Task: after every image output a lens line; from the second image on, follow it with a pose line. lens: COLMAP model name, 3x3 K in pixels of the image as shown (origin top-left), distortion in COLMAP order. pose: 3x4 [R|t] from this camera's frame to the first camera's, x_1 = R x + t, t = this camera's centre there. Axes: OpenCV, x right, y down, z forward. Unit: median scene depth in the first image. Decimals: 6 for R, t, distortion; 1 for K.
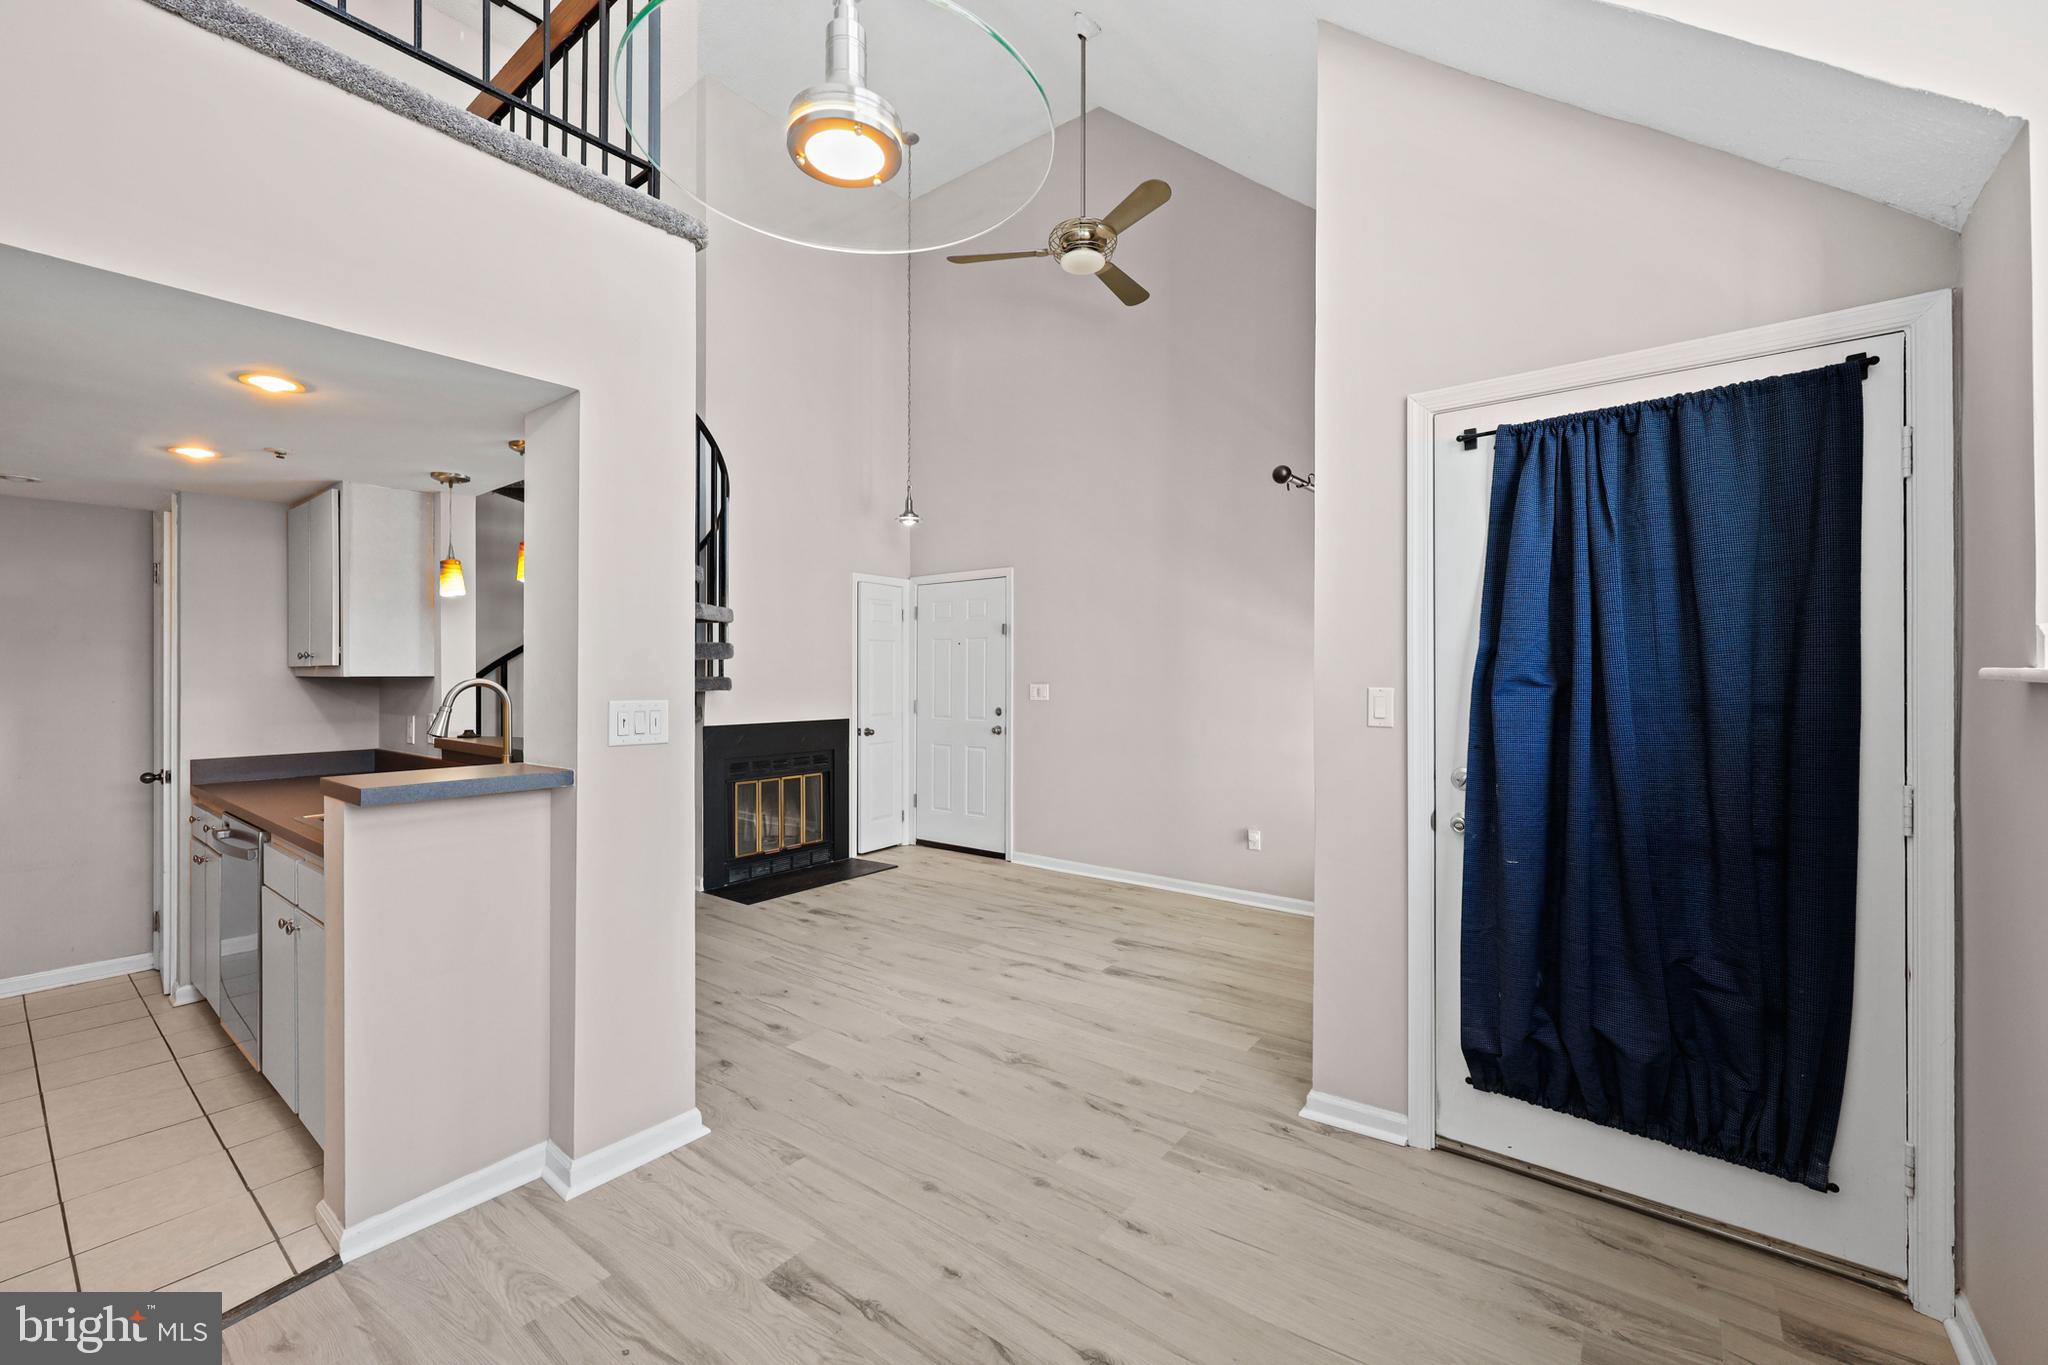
lens RADIAL K [[830.2, 0, 1024.6], [0, 830.2, 677.2], [0, 0, 1]] dist [-0.001286, -0.000686]
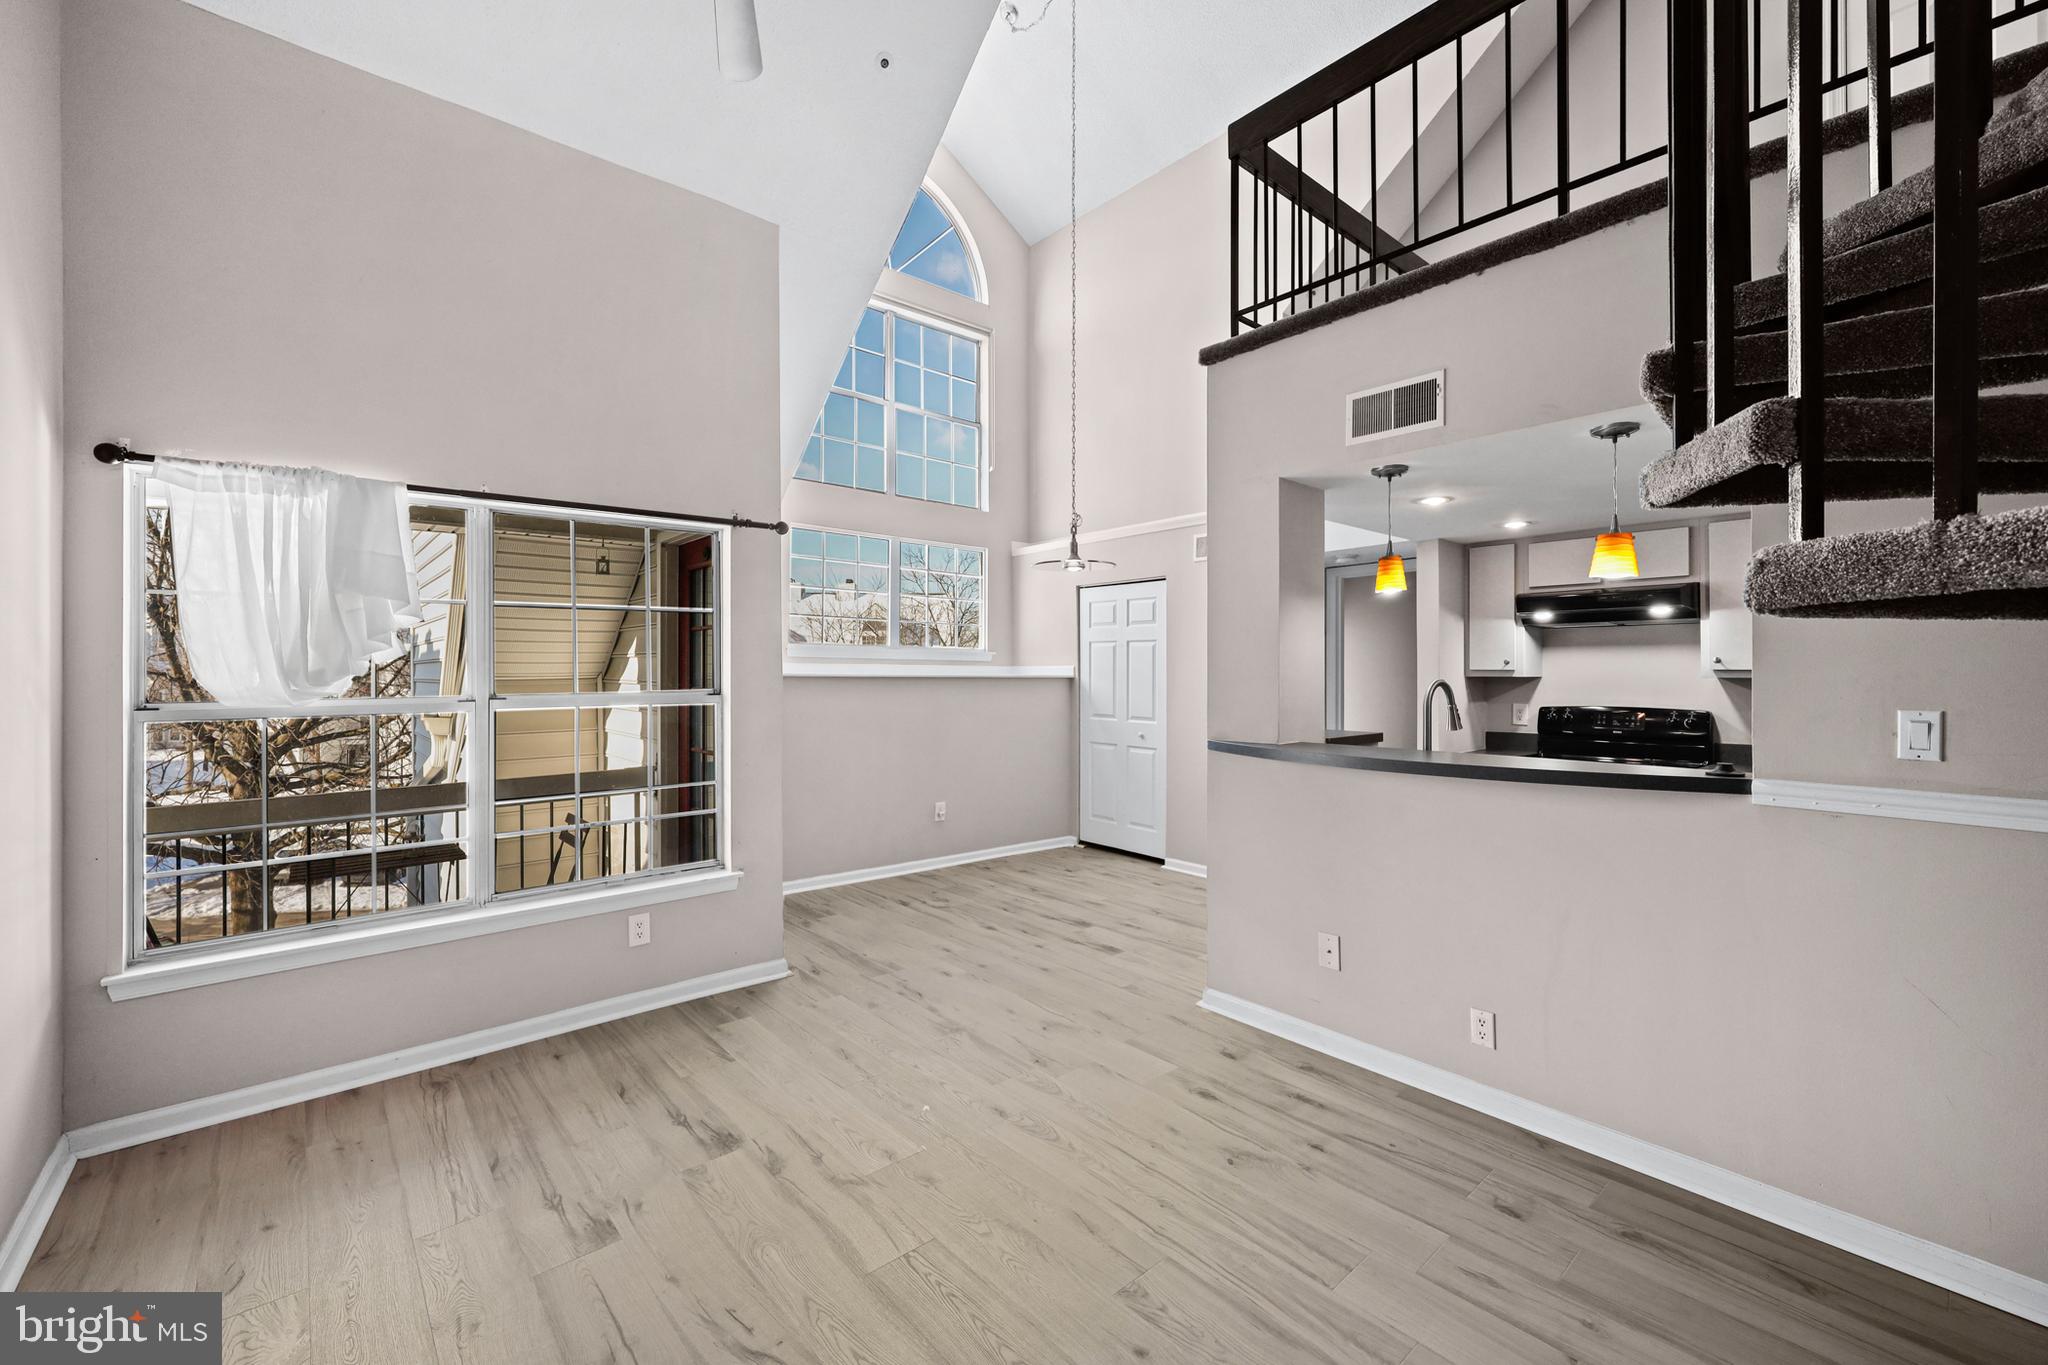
lens RADIAL K [[830.2, 0, 1024.3], [0, 830.2, 671.4], [0, 0, 1]] dist [-0.001286, -0.000686]
pose [[-0.979921, 0.001131, 0.199382, -0.261084], [0.001749, 0.999994, 0.002924, -0.010068], [-0.199378, 0.003214, -0.979917, 1.684705]]
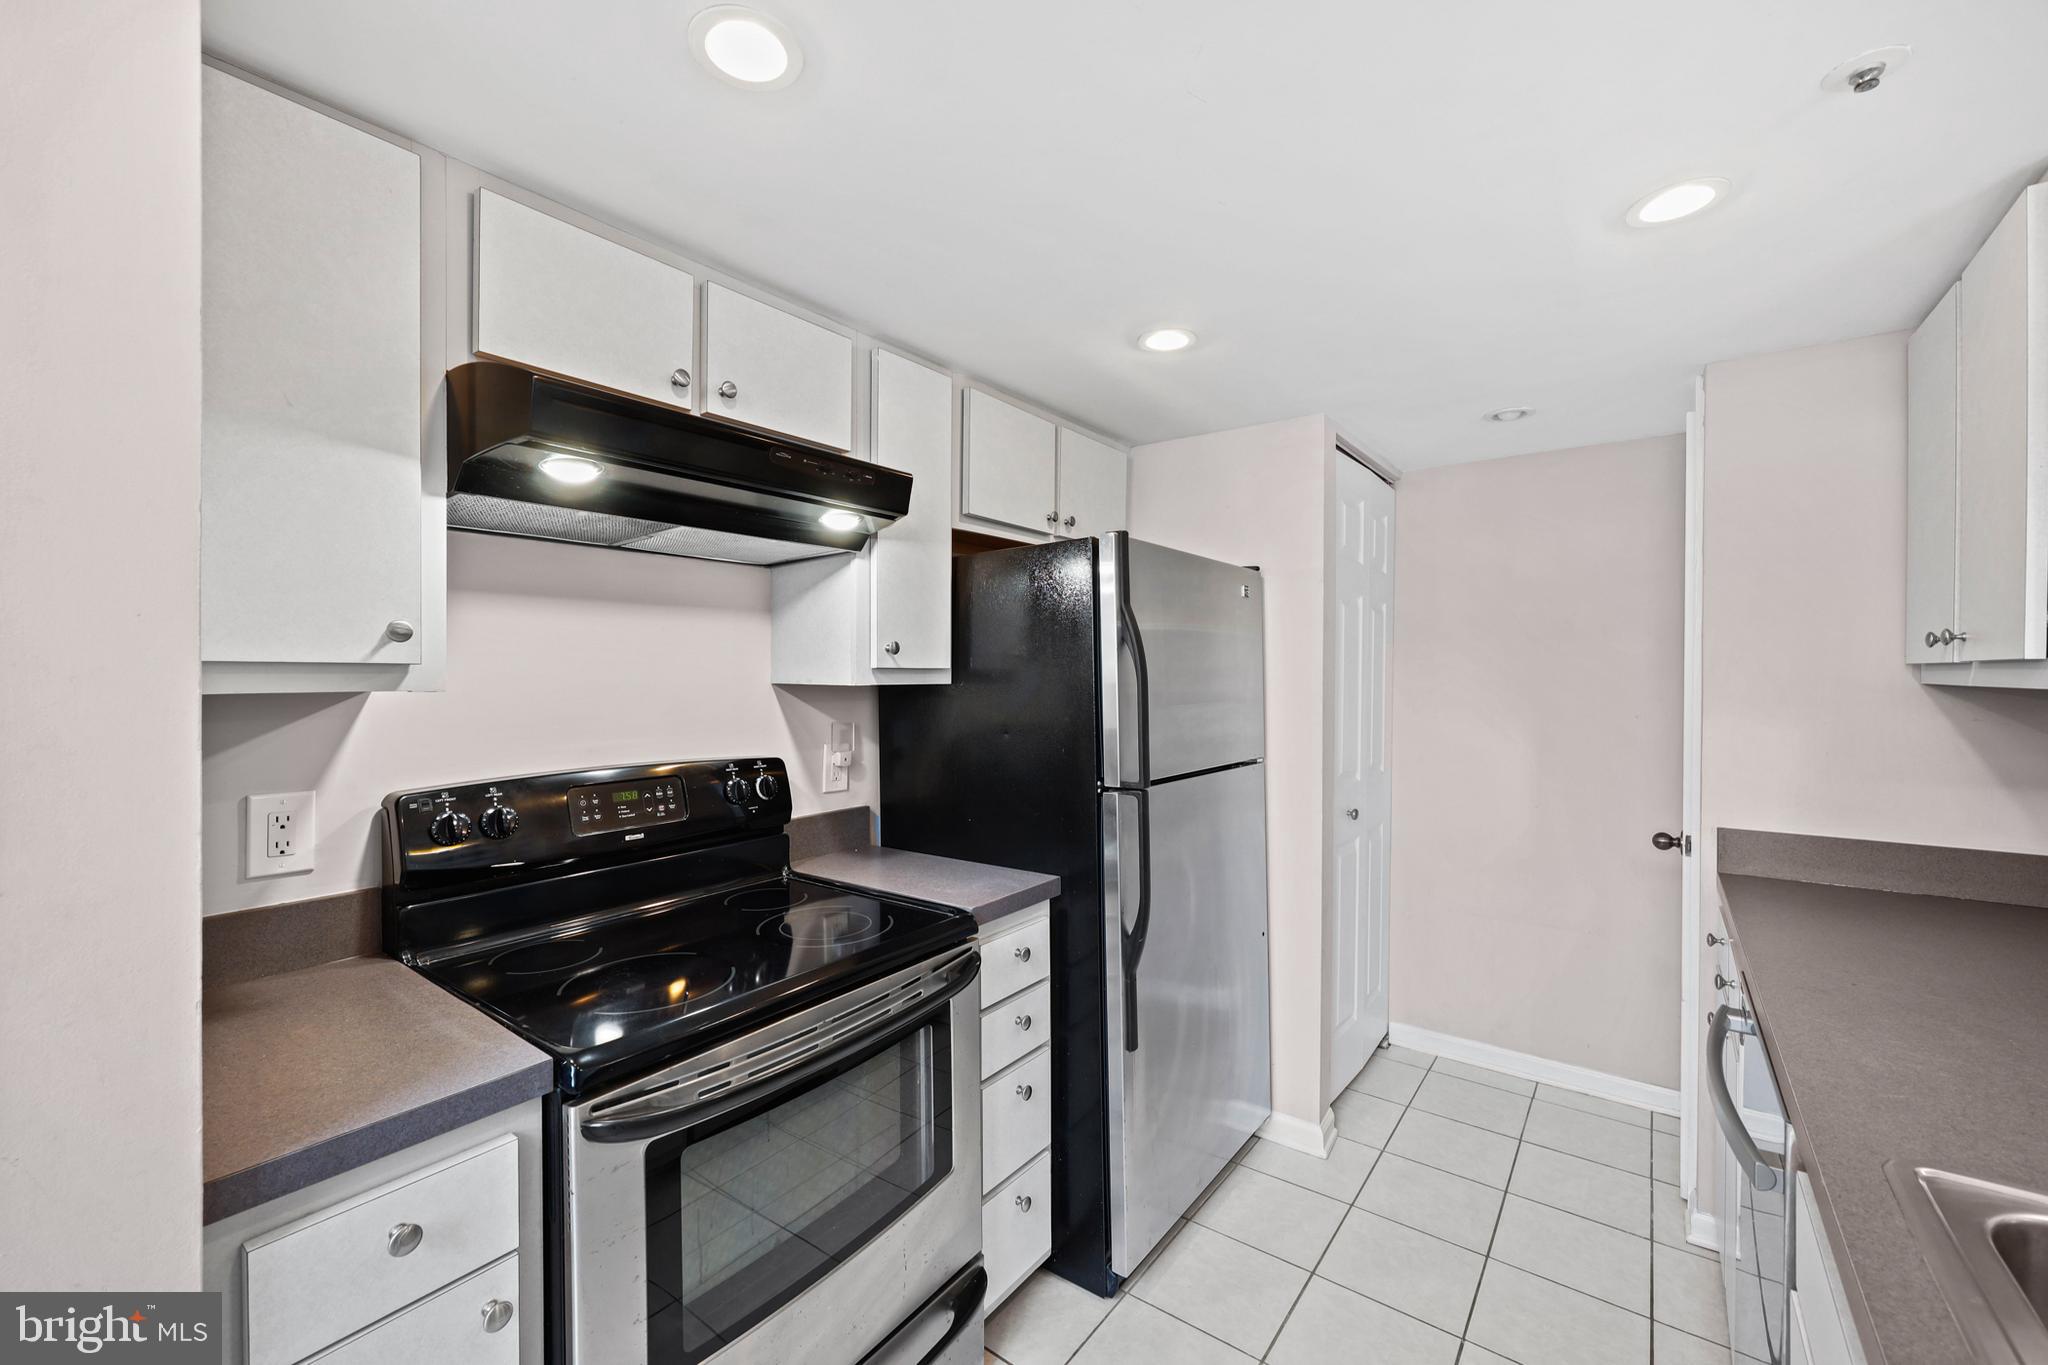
lens RADIAL K [[830.2, 0, 1023.2], [0, 830.2, 685.9], [0, 0, 1]] dist [-0.001286, -0.000686]
pose [[0.016289, 0.014439, -0.999763, -0.426883], [-0.004966, 0.999885, 0.014360, -0.004367], [0.999855, 0.004731, 0.016359, 0.493243]]
